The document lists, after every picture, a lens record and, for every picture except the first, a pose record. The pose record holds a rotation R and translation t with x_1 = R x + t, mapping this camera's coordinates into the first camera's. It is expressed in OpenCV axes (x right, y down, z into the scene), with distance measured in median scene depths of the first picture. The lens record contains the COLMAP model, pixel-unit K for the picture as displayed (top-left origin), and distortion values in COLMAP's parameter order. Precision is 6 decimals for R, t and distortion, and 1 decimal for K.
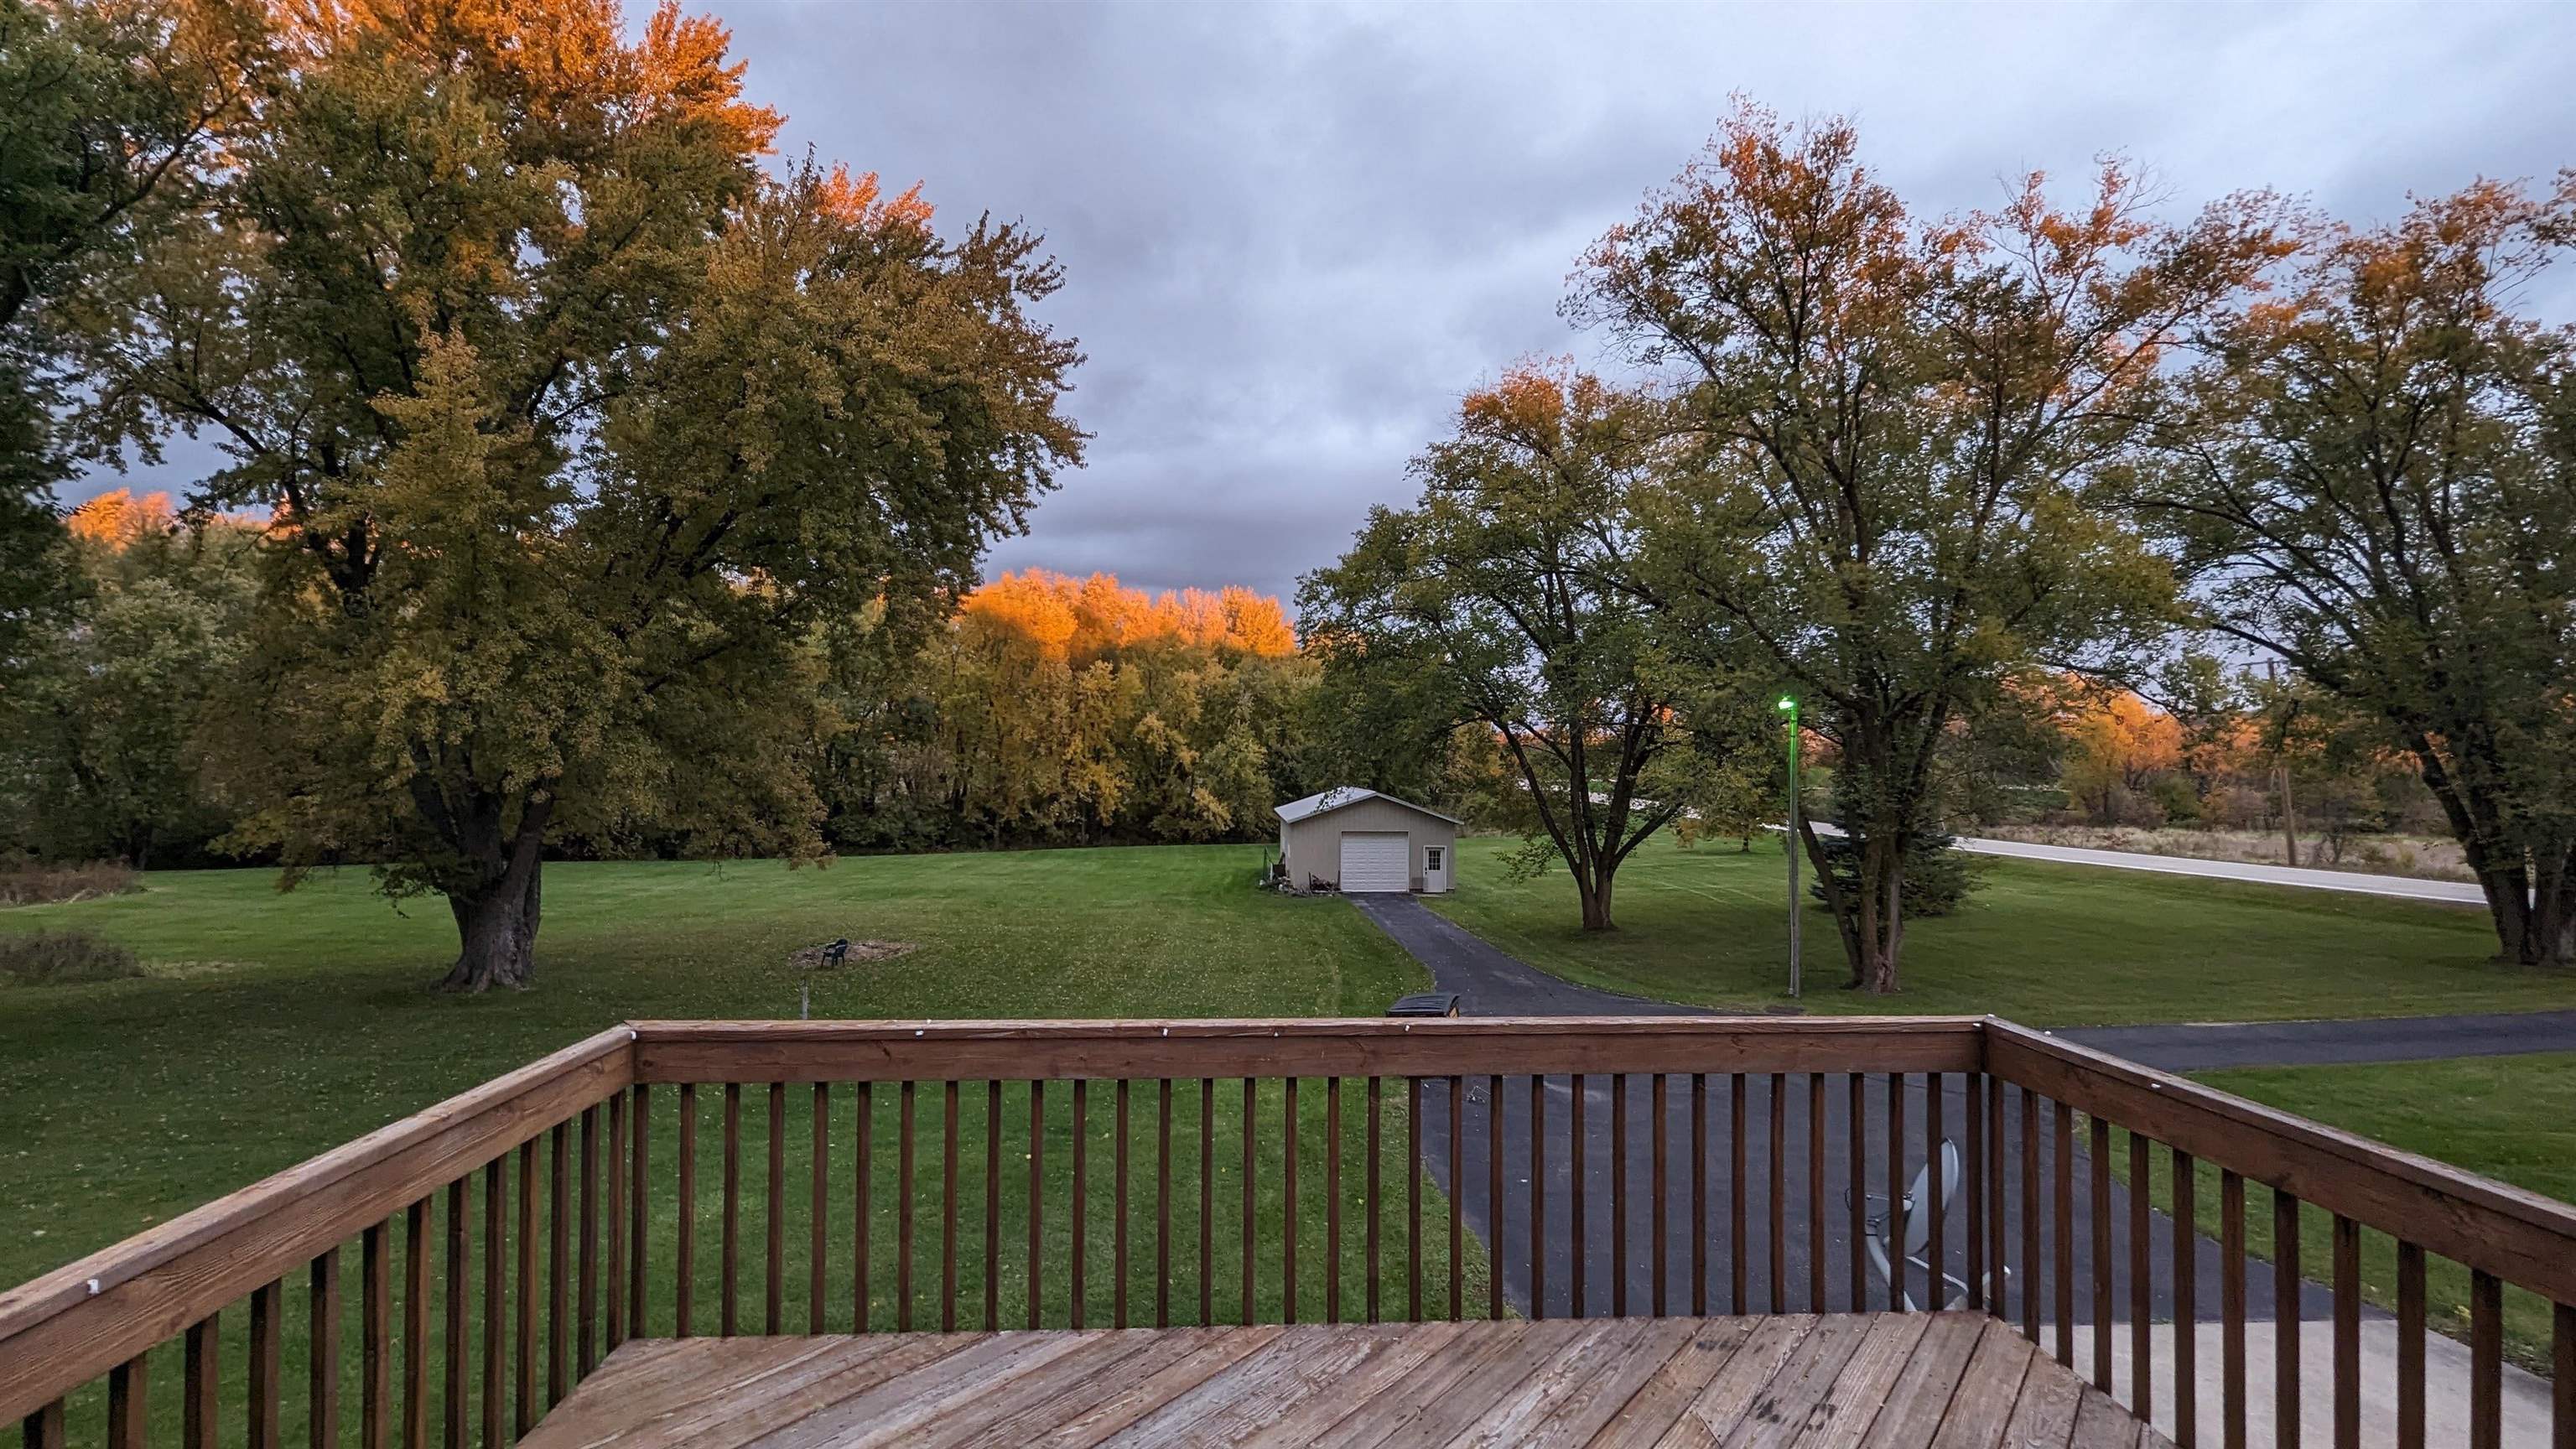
lens RADIAL K [[1062.8, 0, 1290.9], [0, 1062.8, 738.5], [0, 0, 1]] dist [0.004747, -0.001792]
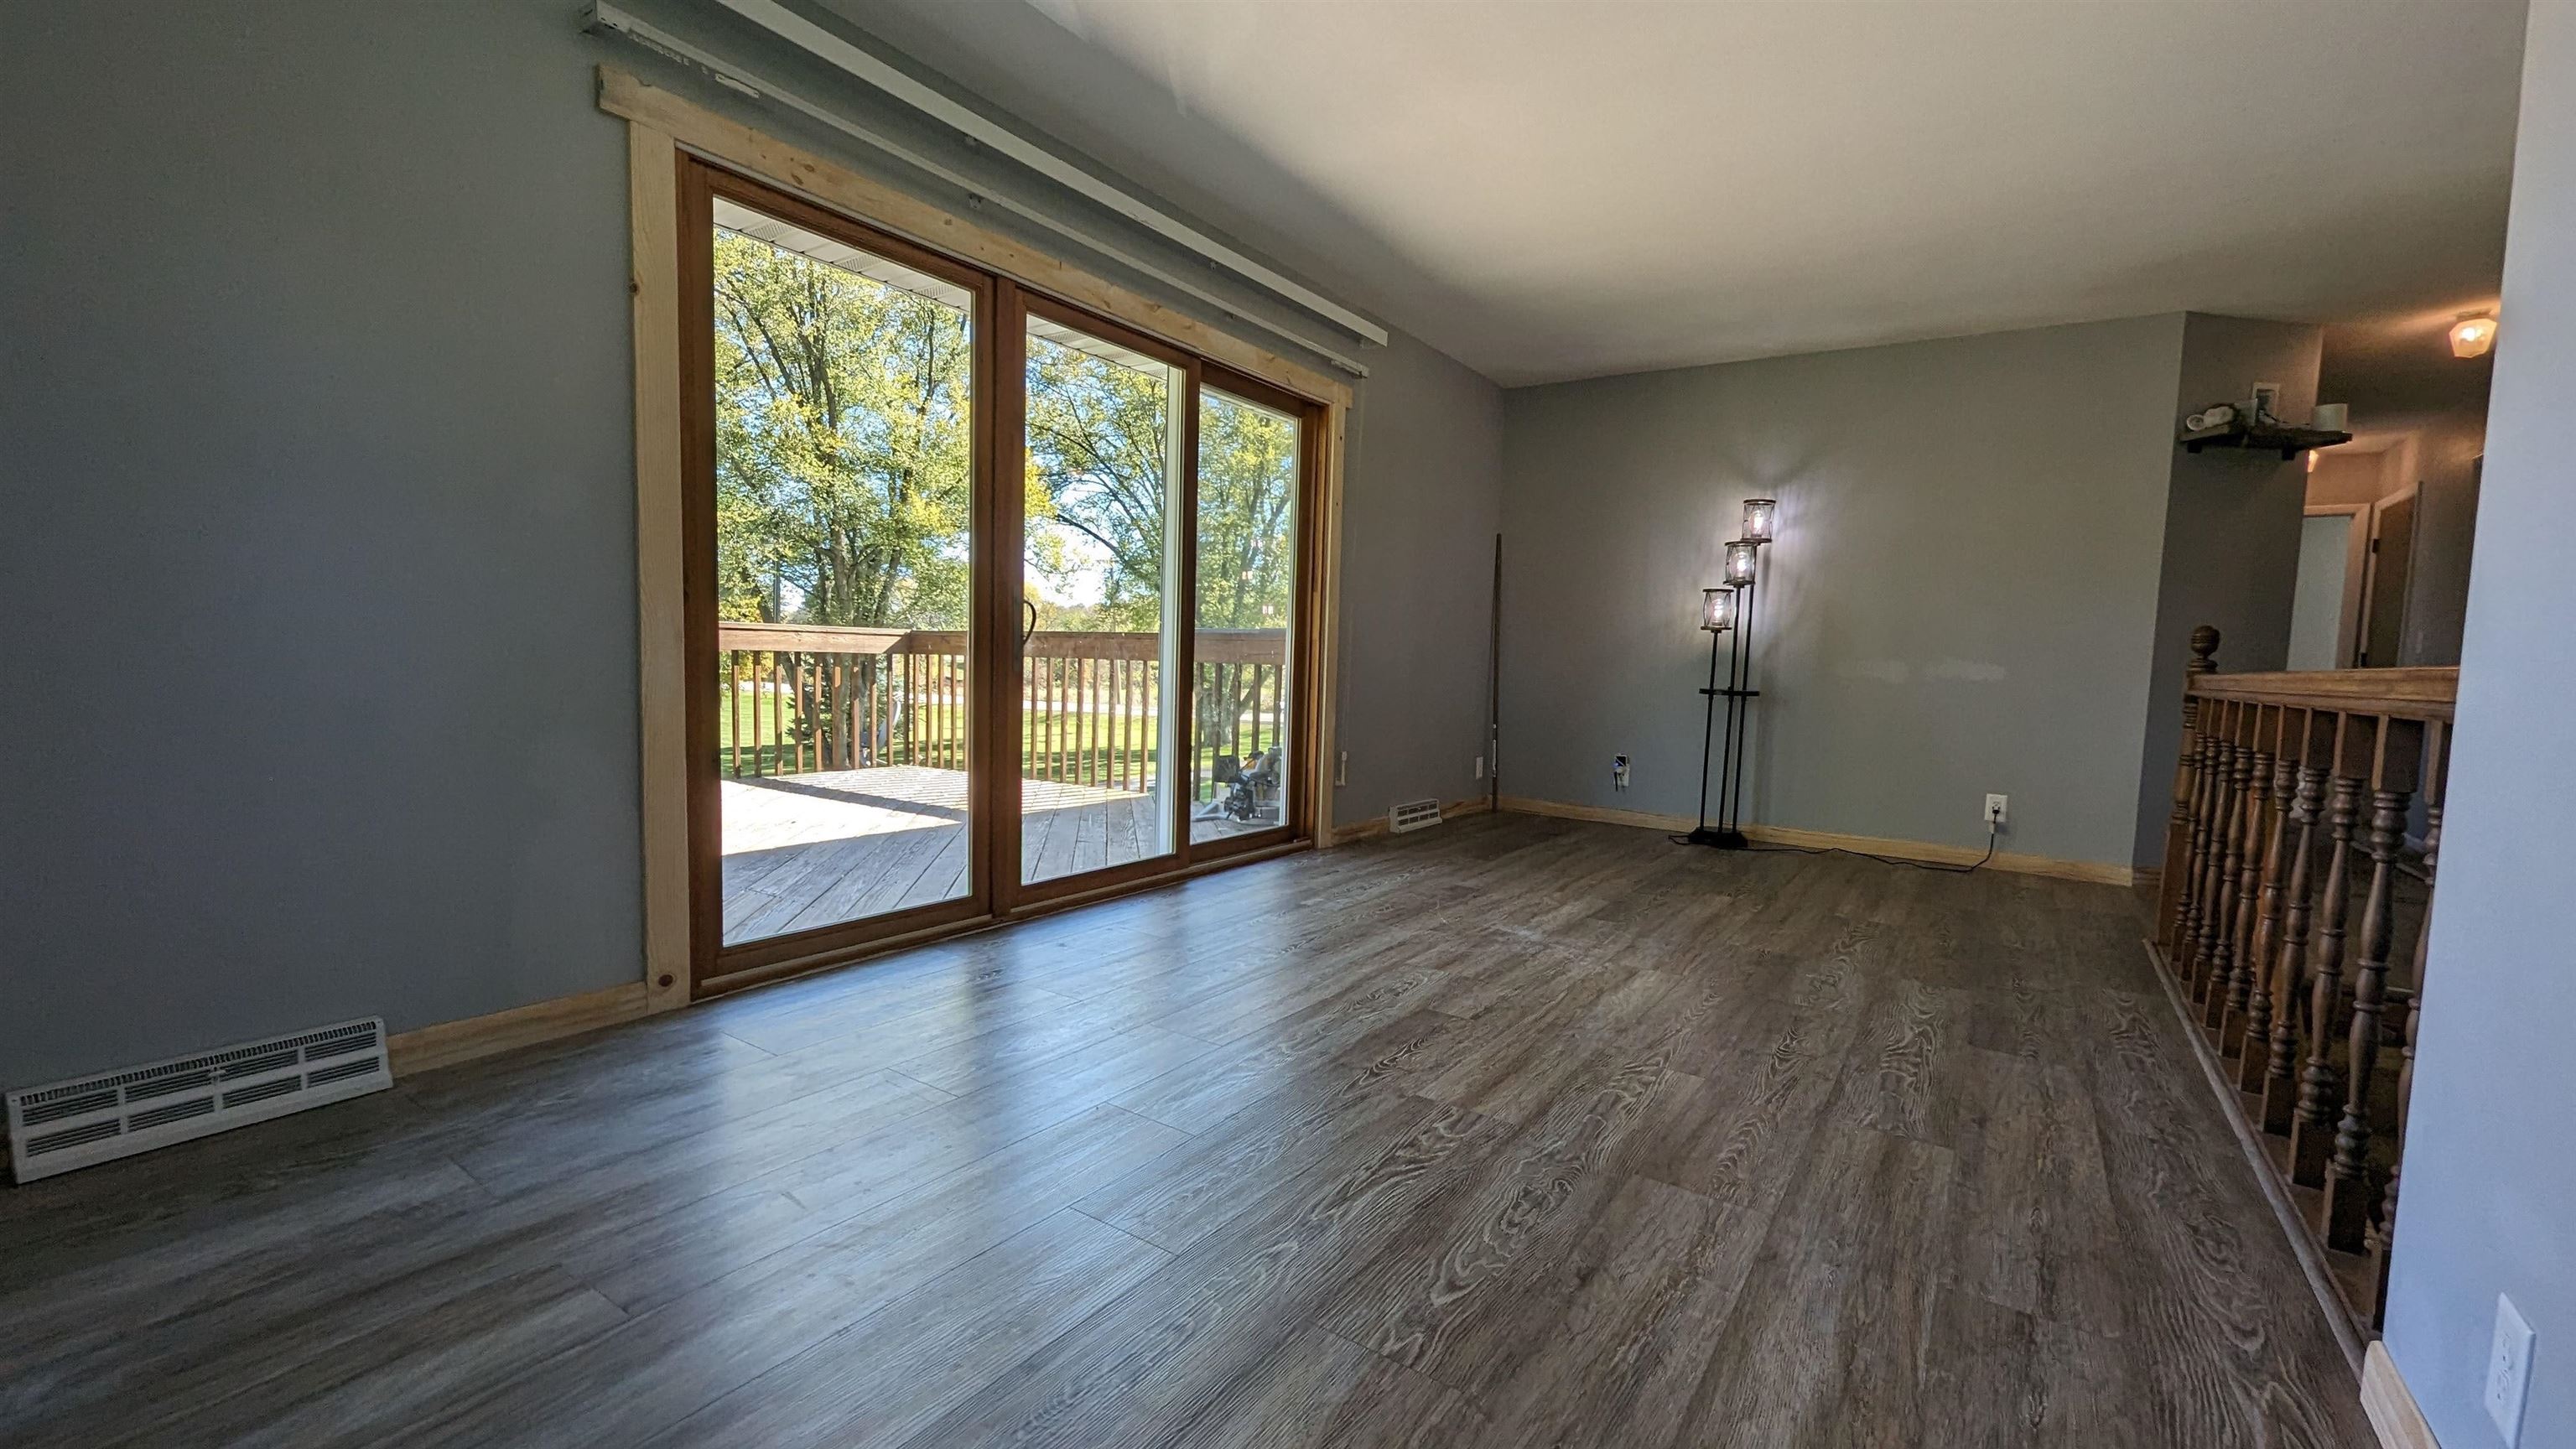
lens RADIAL K [[1062.8, 0, 1290.0], [0, 1062.8, 730.3], [0, 0, 1]] dist [0.004747, -0.001792]
pose [[0.620553, -0.050616, 0.782529, -0.090246], [-0.035364, 0.995093, 0.092409, 0.037069], [-0.783366, -0.085019, 0.615718, -0.152759]]
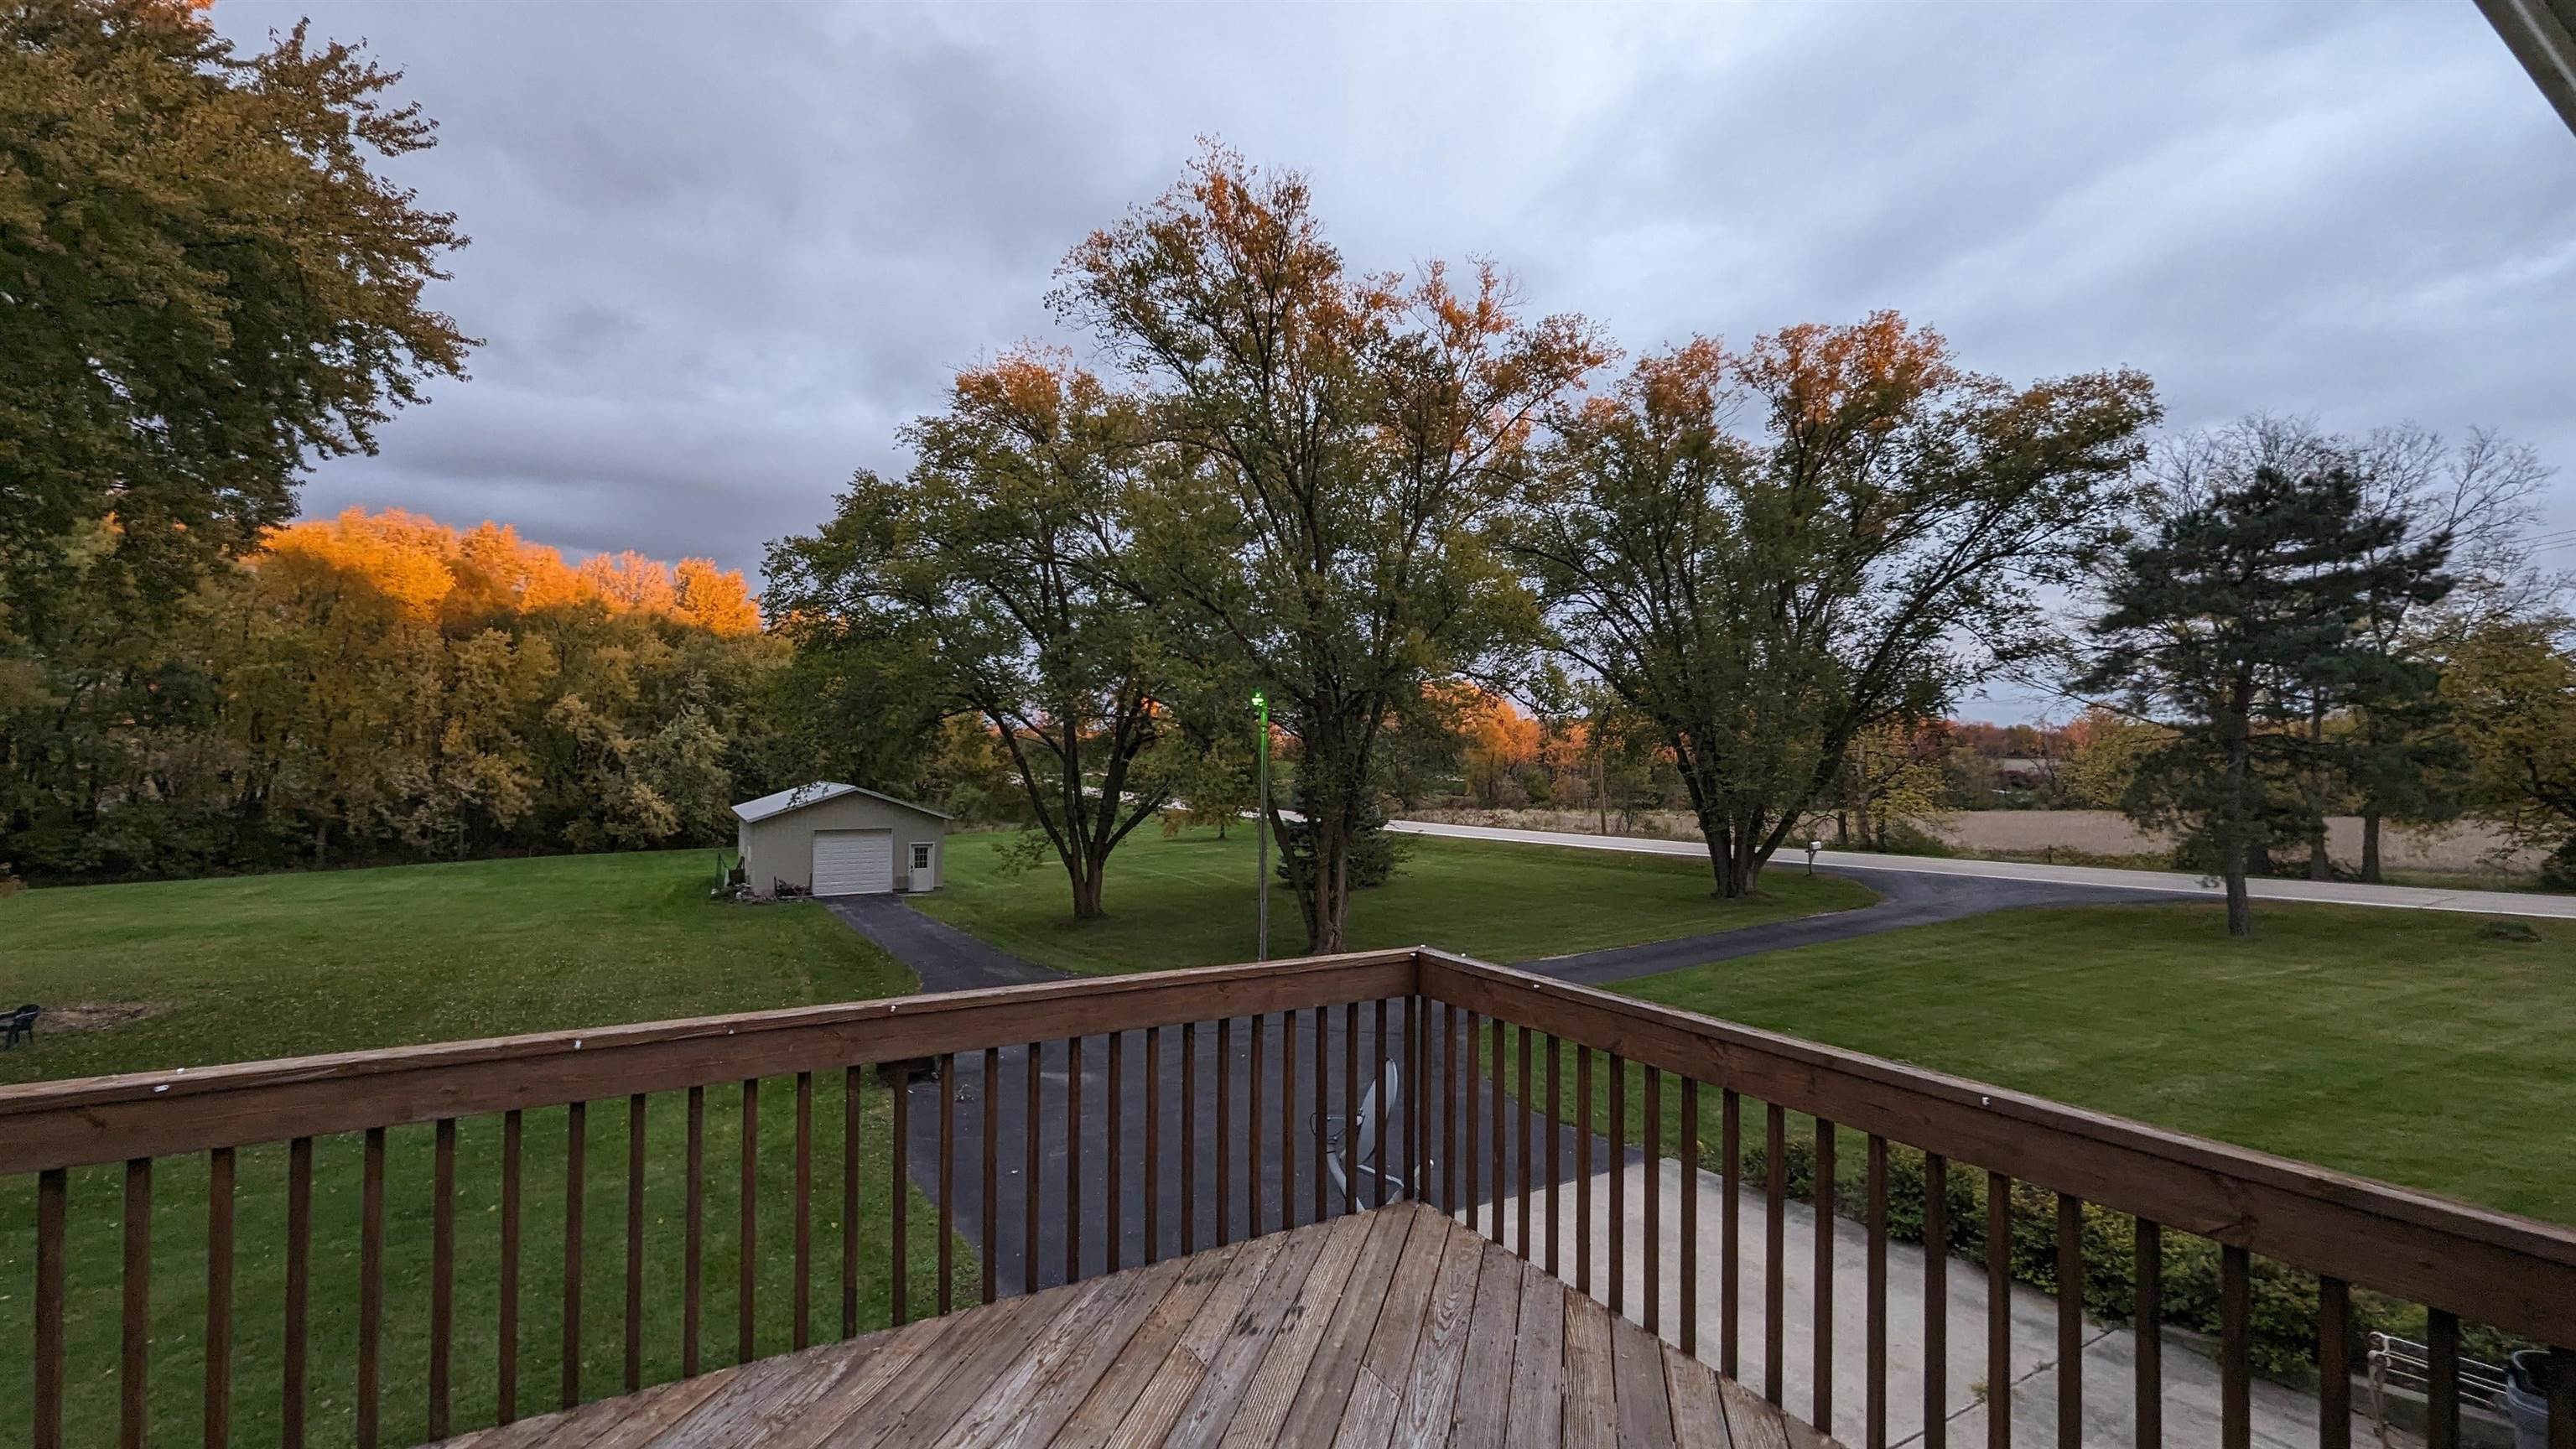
lens RADIAL K [[1062.8, 0, 1291.5], [0, 1062.8, 736.5], [0, 0, 1]] dist [0.004747, -0.001792]
pose [[0.892389, 0.008289, 0.451192, 0.000004], [-0.009444, 0.999955, 0.000310, 0.005306], [-0.451169, -0.004538, 0.892427, 0.004007]]
